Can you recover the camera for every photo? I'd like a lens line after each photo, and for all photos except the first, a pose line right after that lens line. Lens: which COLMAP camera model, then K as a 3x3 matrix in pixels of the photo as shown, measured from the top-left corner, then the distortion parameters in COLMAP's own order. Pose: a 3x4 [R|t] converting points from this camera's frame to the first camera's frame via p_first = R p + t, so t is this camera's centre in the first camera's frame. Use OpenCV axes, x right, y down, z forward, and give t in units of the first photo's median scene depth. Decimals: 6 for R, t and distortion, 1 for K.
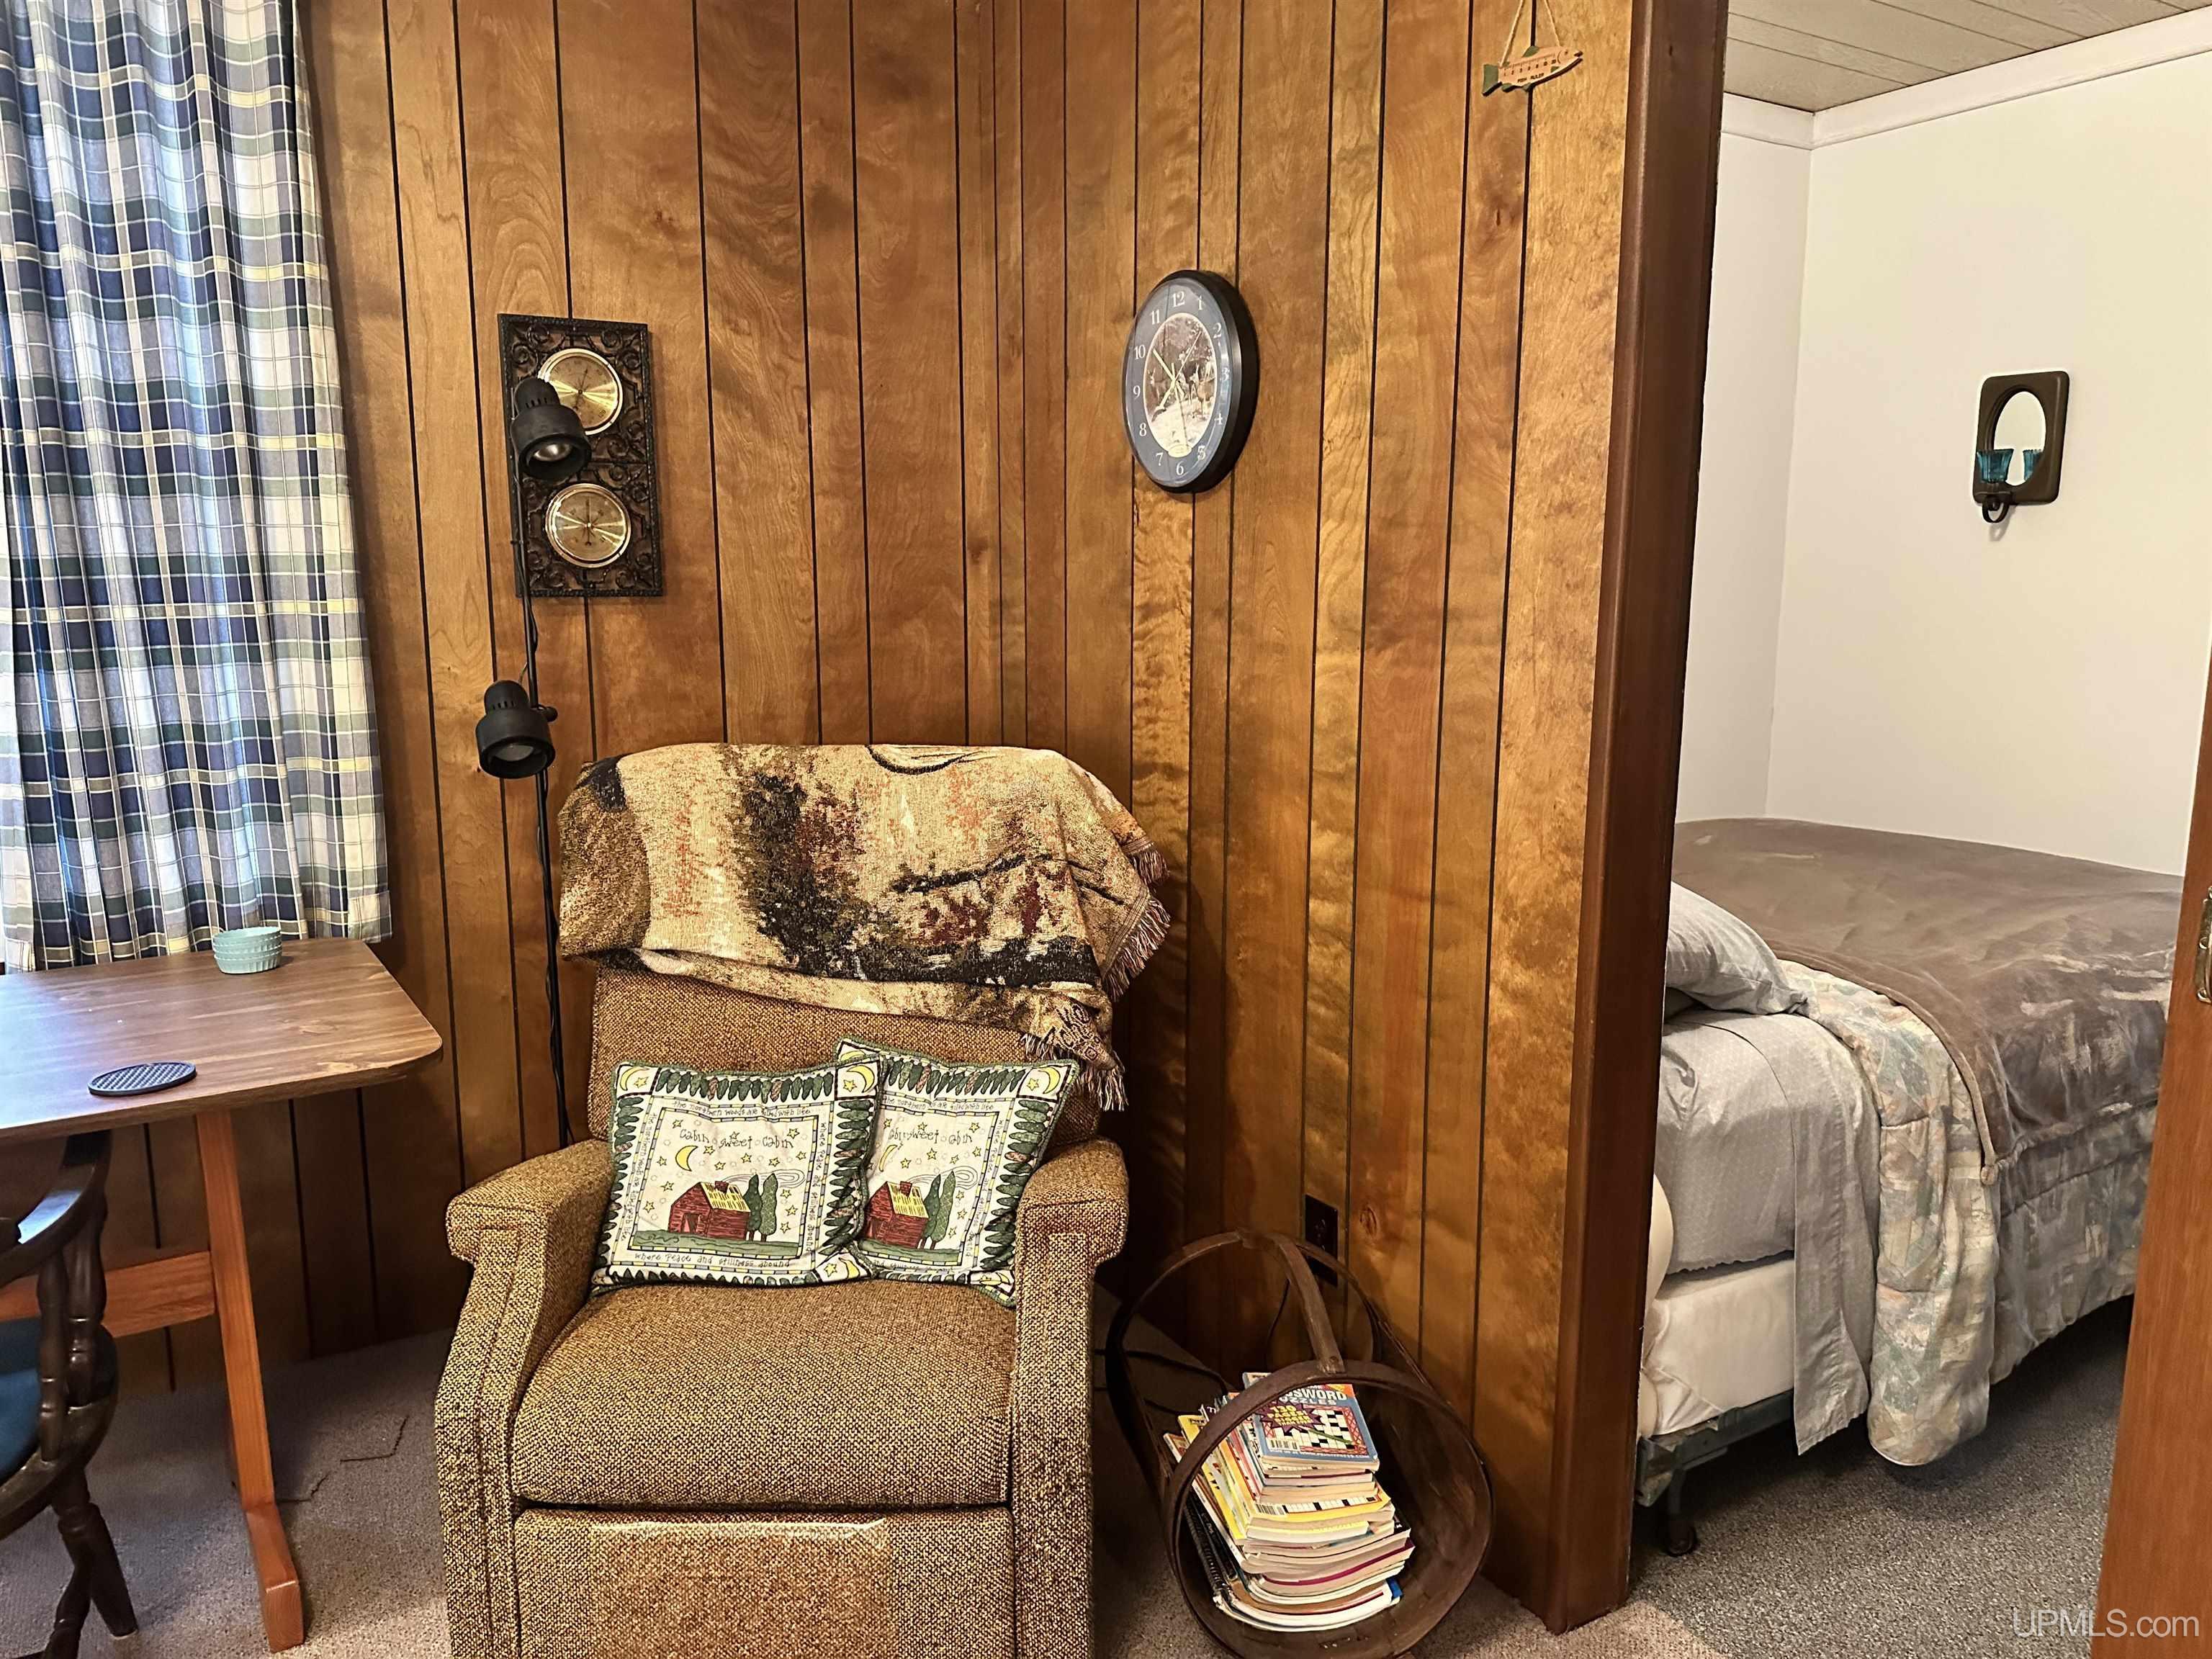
lens RADIAL K [[1540.6, 0, 1118.2], [0, 1540.6, 837.3], [0, 0, 1]] dist [0.000907, -0.025761]
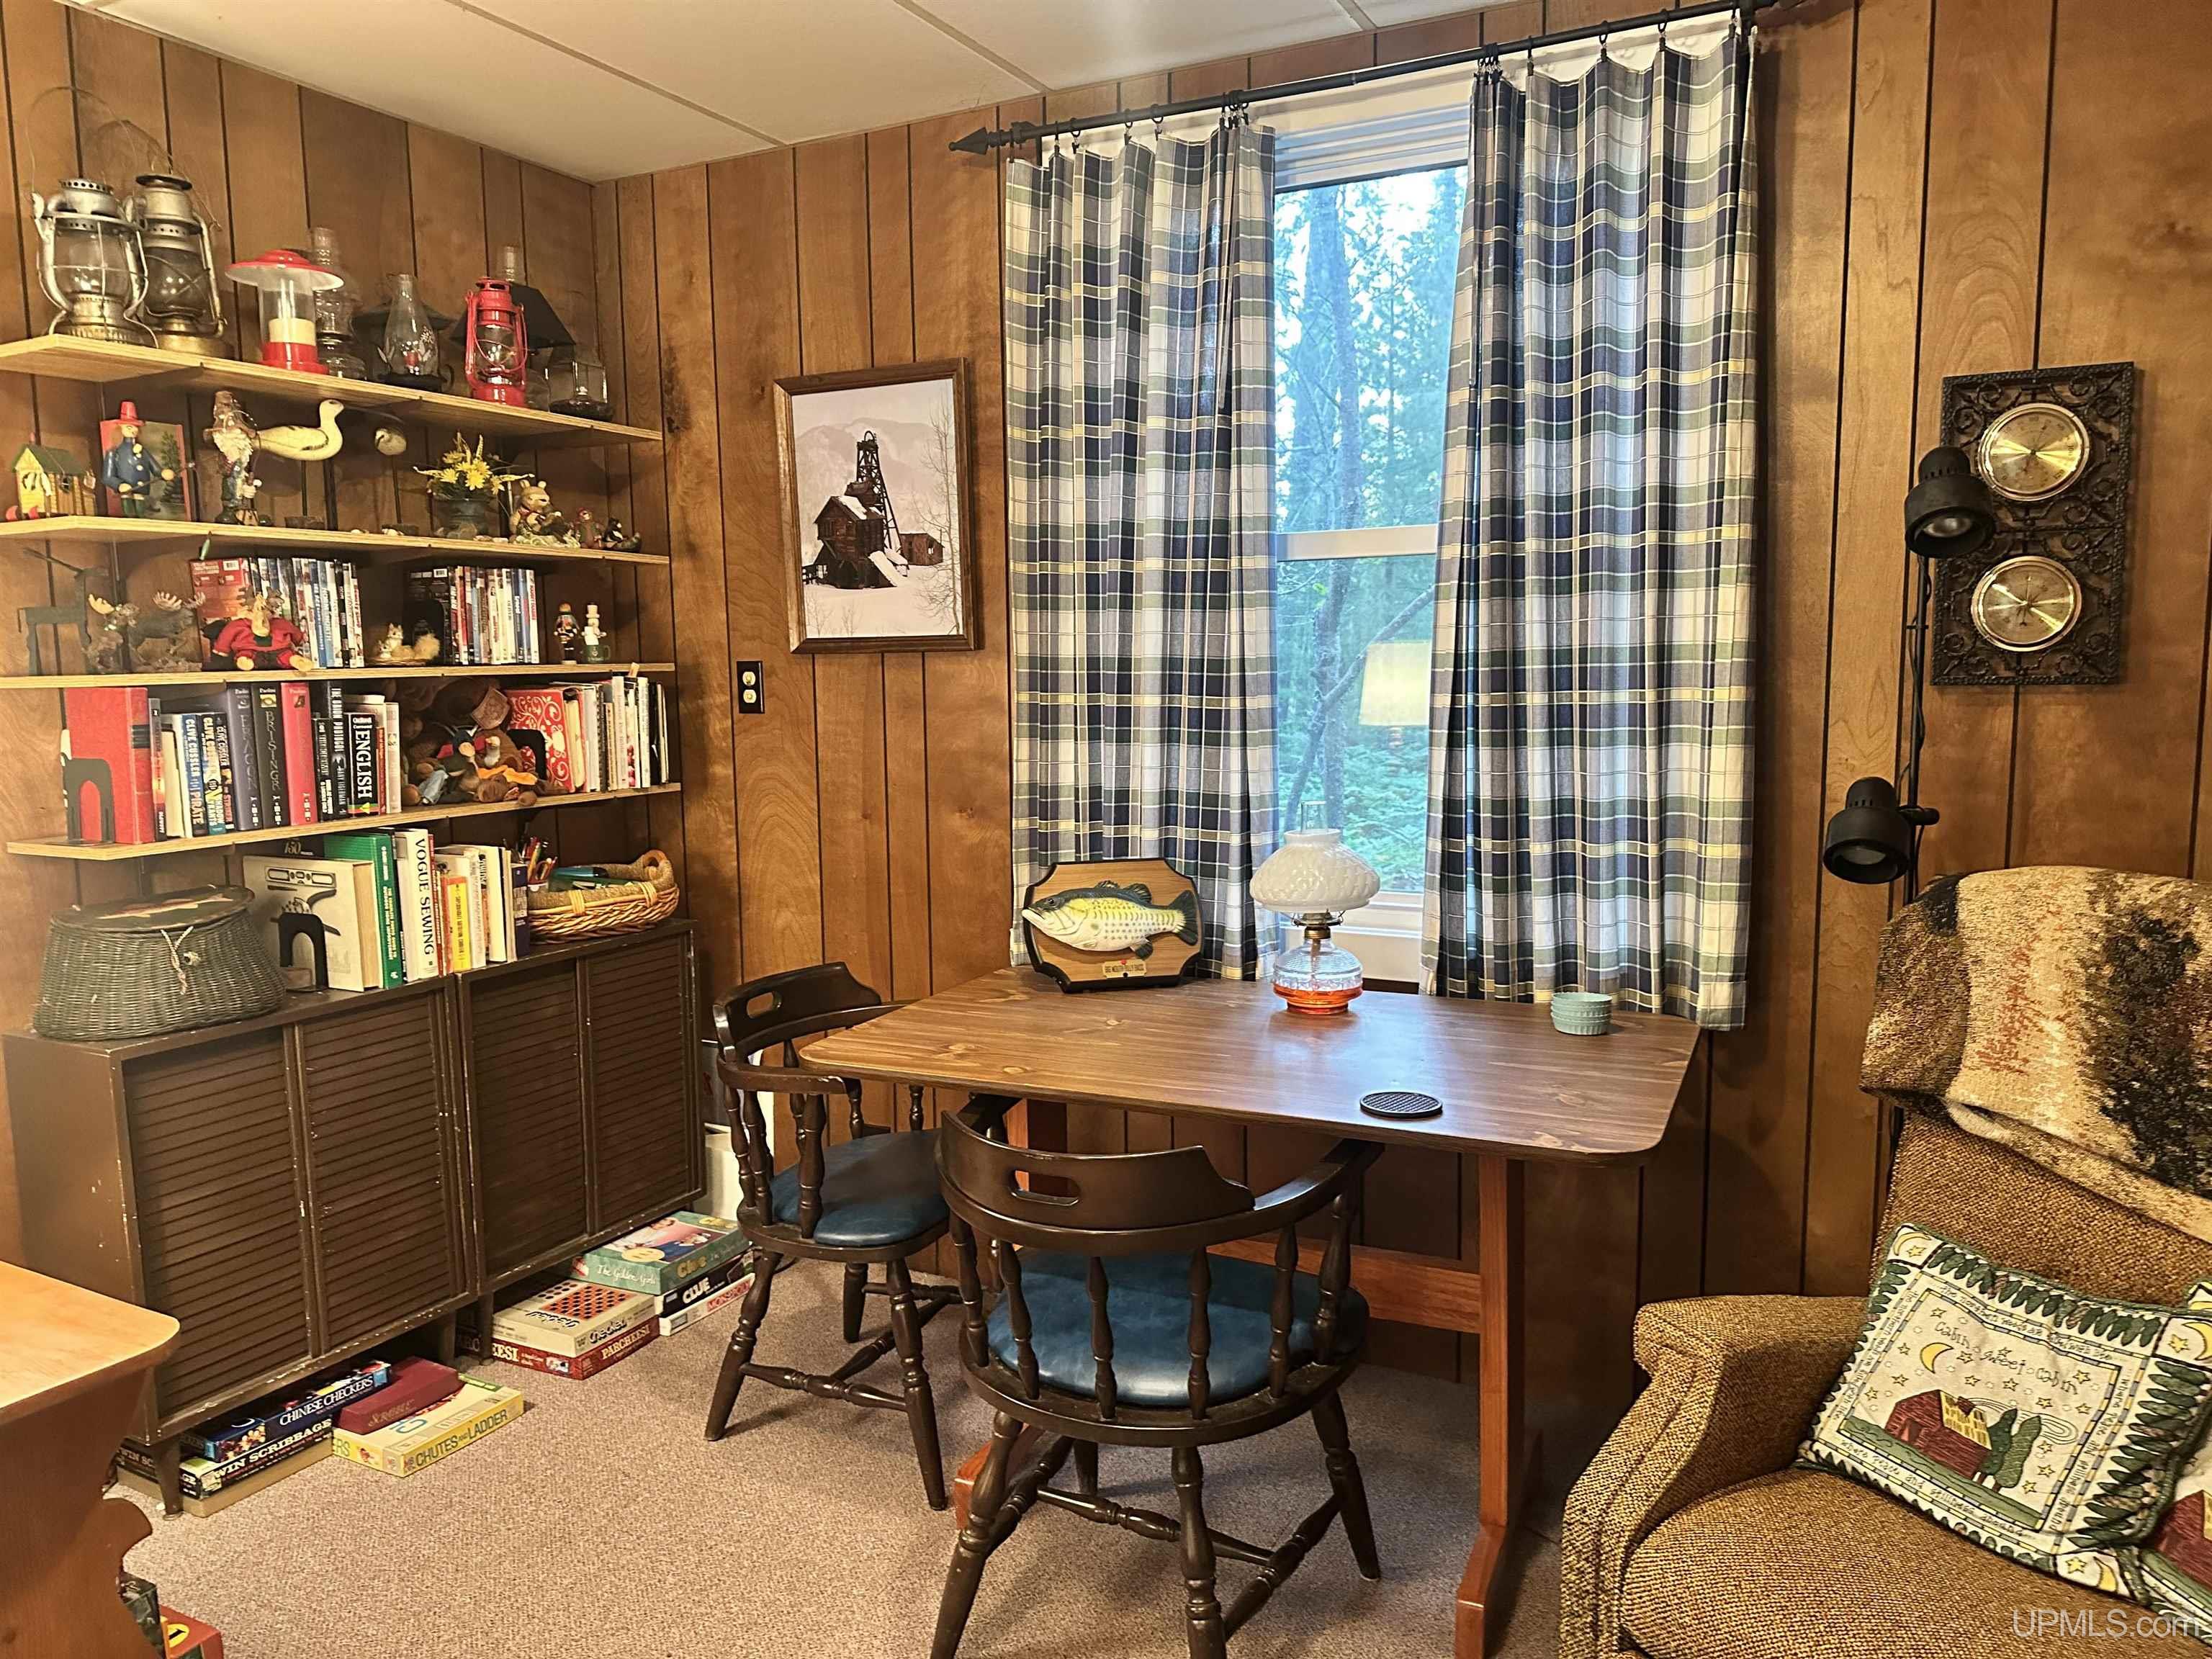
lens RADIAL K [[1540.6, 0, 1112.7], [0, 1540.6, 841.4], [0, 0, 1]] dist [0.000907, -0.025761]
pose [[0.512503, 0.094403, -0.853480, 0.166644], [-0.130499, 0.990956, 0.031246, -0.035029], [0.848711, 0.095365, 0.520187, 0.148258]]
